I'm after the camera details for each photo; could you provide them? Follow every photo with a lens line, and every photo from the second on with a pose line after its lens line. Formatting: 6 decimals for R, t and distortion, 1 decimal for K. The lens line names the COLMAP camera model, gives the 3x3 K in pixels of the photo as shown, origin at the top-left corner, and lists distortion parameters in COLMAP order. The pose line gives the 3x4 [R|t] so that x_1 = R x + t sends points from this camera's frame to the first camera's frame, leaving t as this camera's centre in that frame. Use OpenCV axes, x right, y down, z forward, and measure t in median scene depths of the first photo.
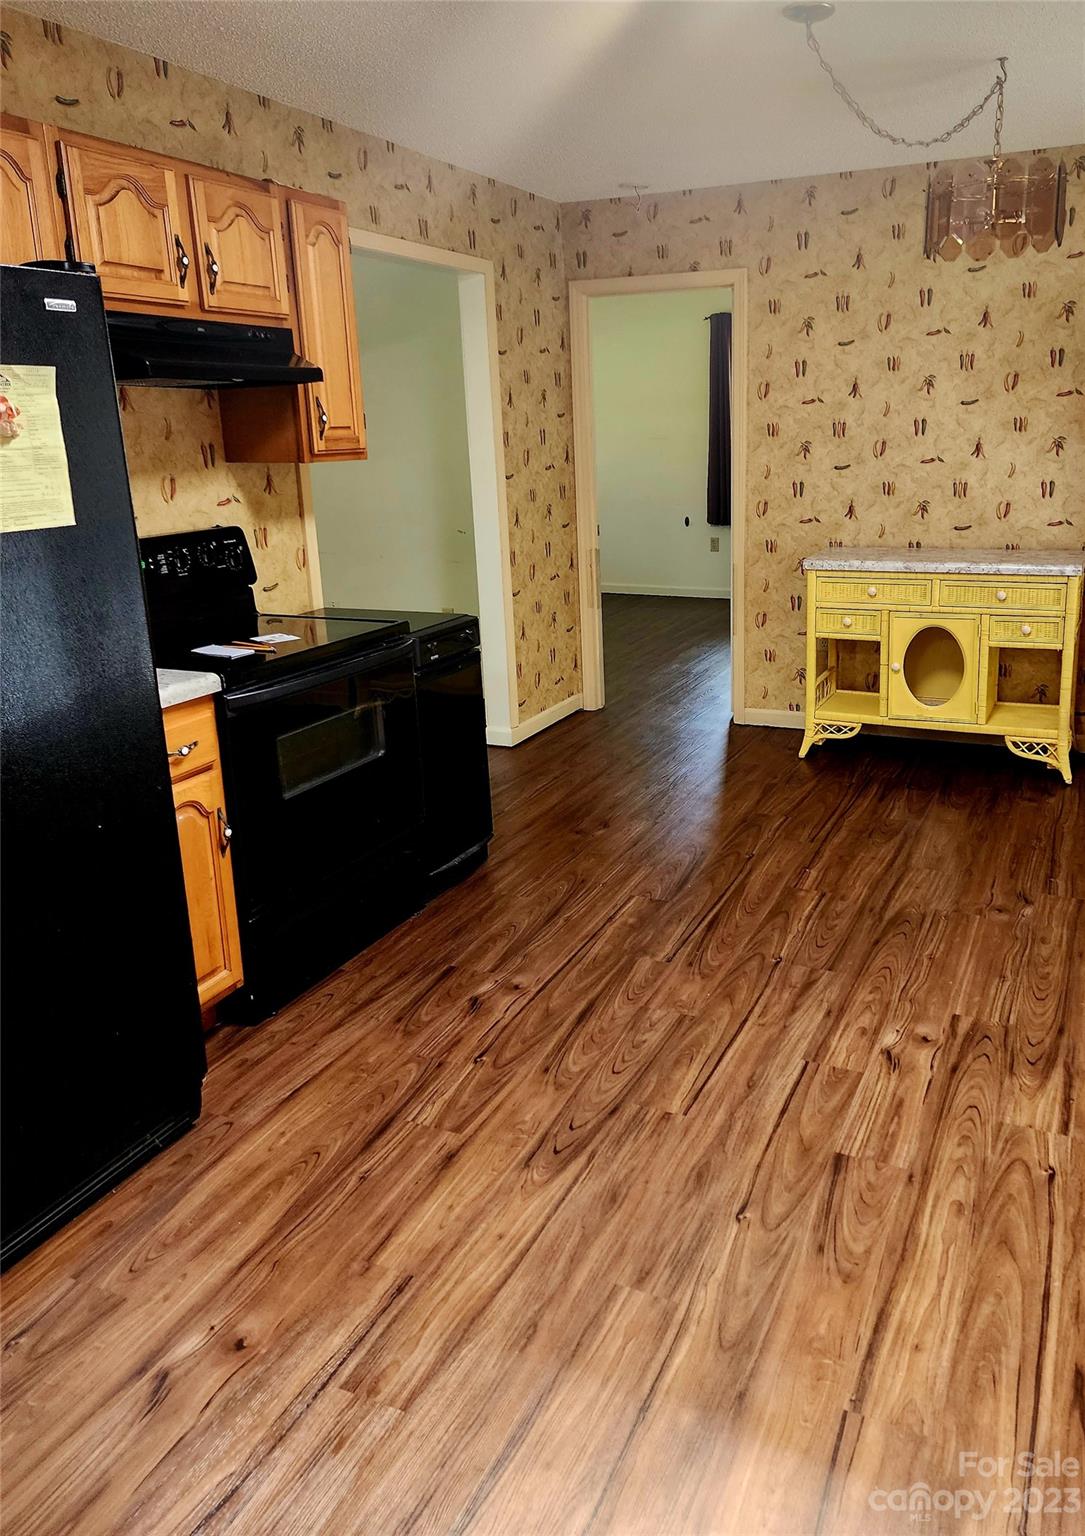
lens RADIAL K [[1113.5, 0, 637.5], [0, 1113.5, 690.5], [0, 0, 1]] dist [0.080971, -0.071194]
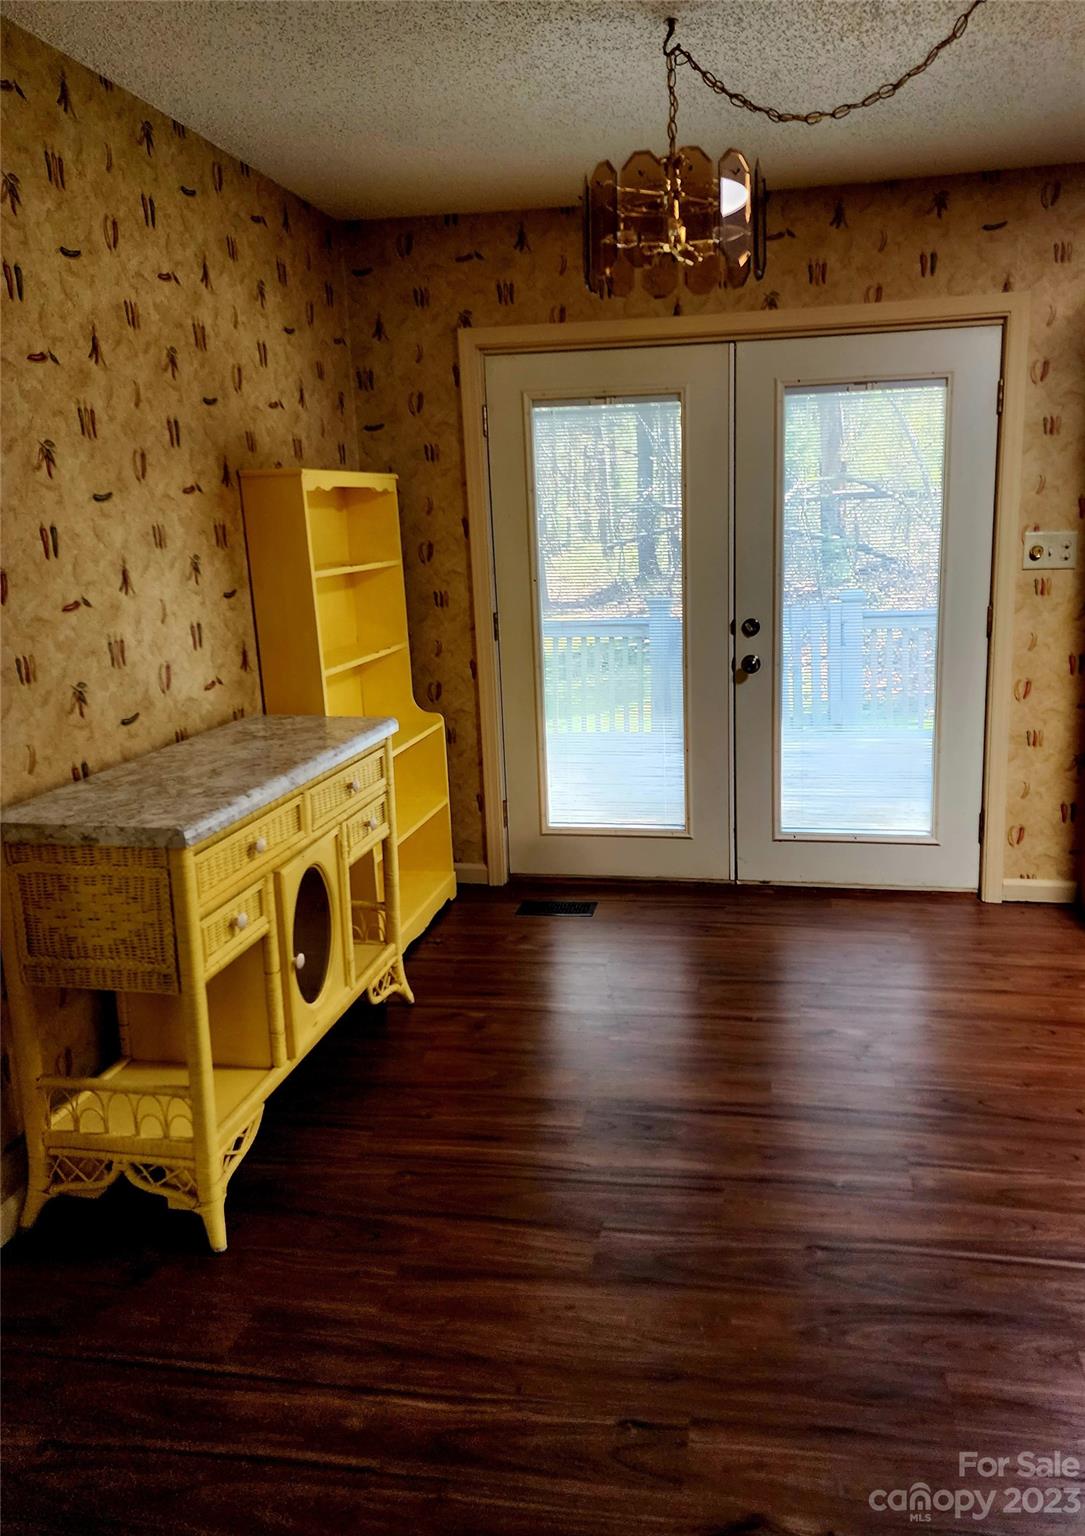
lens RADIAL K [[1113.5, 0, 570.2], [0, 1113.5, 732.1], [0, 0, 1]] dist [0.080971, -0.071194]
pose [[-0.240438, -0.159673, 0.957441, -0.480234], [0.265361, 0.937989, 0.223068, -0.330416], [-0.933688, 0.307702, -0.183158, 1.447639]]
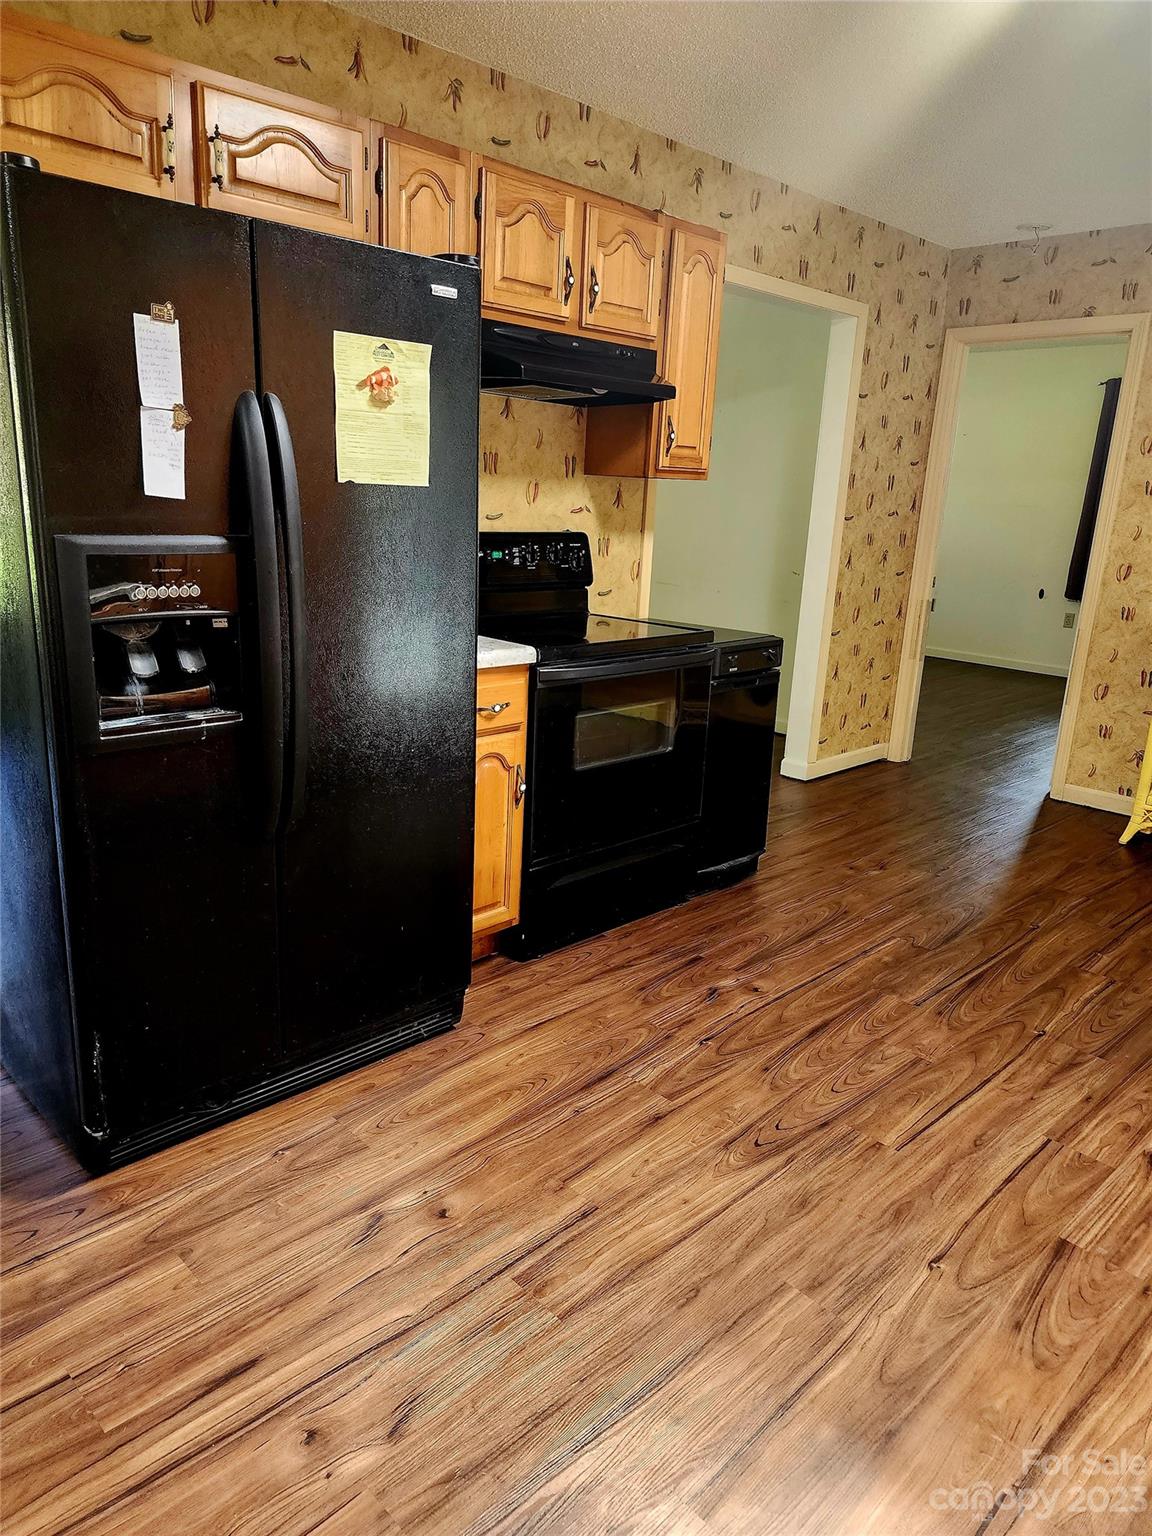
lens RADIAL K [[1027.1, 0, 564.6], [0, 1027.1, 757.0], [0, 0, 1]] dist [0.067942, -0.052707]
pose [[0.919113, 0.160850, -0.359664, 0.036475], [-0.155769, 0.986845, 0.043274, 0.038531], [0.361894, 0.016251, 0.932078, 0.044682]]
